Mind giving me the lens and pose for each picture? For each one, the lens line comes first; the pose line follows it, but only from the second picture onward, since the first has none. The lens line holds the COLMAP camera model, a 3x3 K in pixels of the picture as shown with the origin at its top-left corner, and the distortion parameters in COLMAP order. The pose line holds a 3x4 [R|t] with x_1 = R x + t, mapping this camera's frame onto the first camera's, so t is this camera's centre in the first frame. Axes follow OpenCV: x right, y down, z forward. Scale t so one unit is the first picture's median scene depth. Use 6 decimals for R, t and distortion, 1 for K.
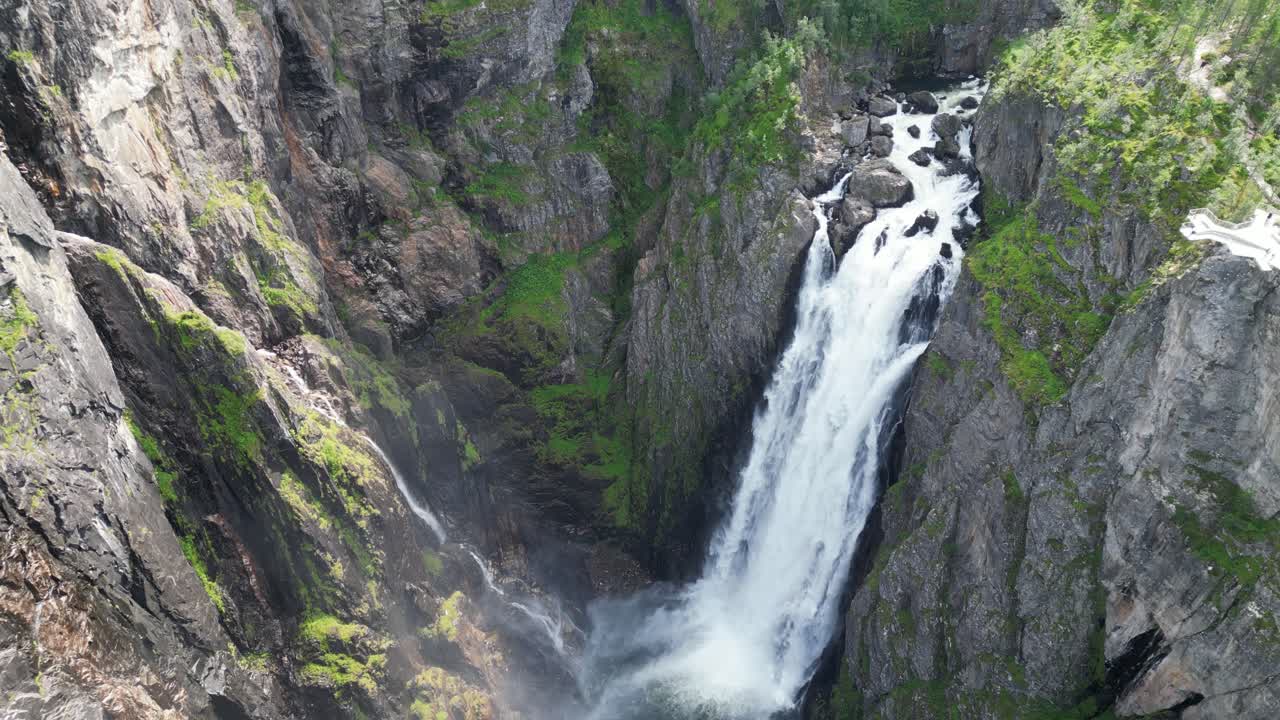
lens RADIAL K [[922.1, 0, 640.6], [0, 922.1, 333.7], [0, 0, 1]] dist [-0.000098, 0.016046]
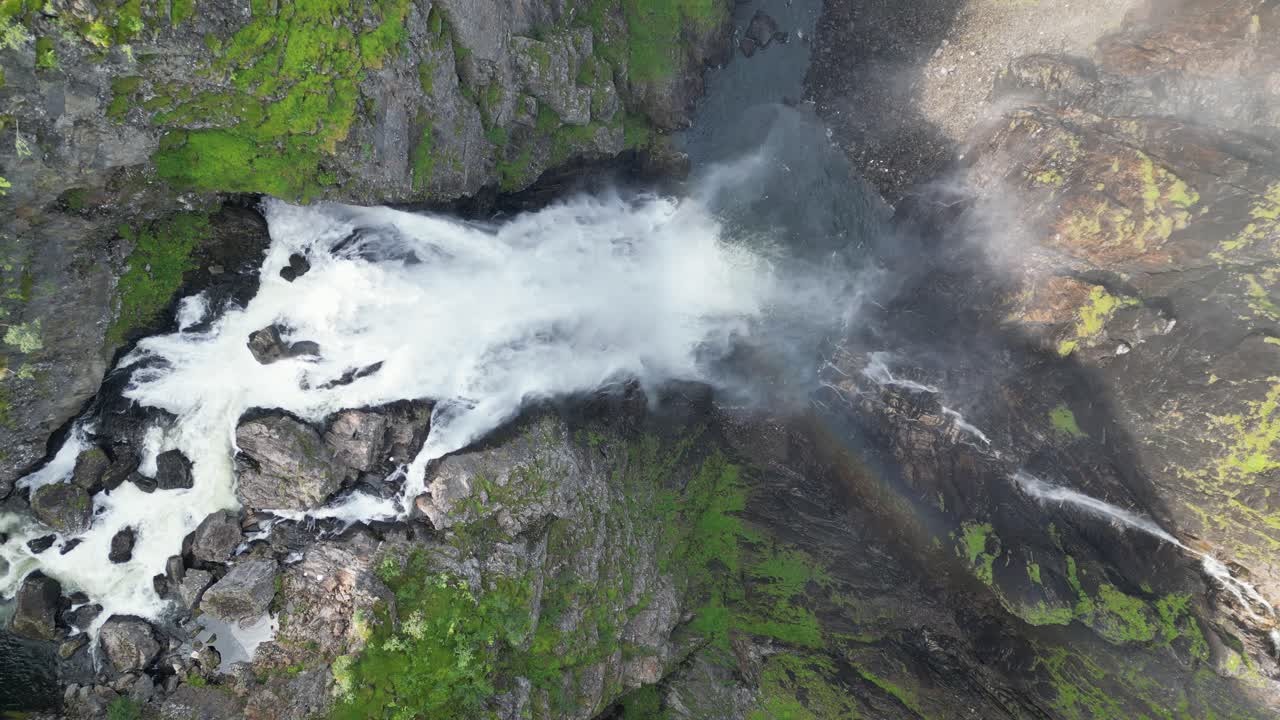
lens RADIAL K [[969.8, 0, 639.7], [0, 969.8, 336.4], [0, 0, 1]] dist [0.043956, -0.002410]
pose [[-0.881637, -0.471392, 0.022499, 0.106140], [0.341666, -0.604673, 0.719468, -0.438967], [-0.325548, 0.641997, 0.694161, 0.510766]]
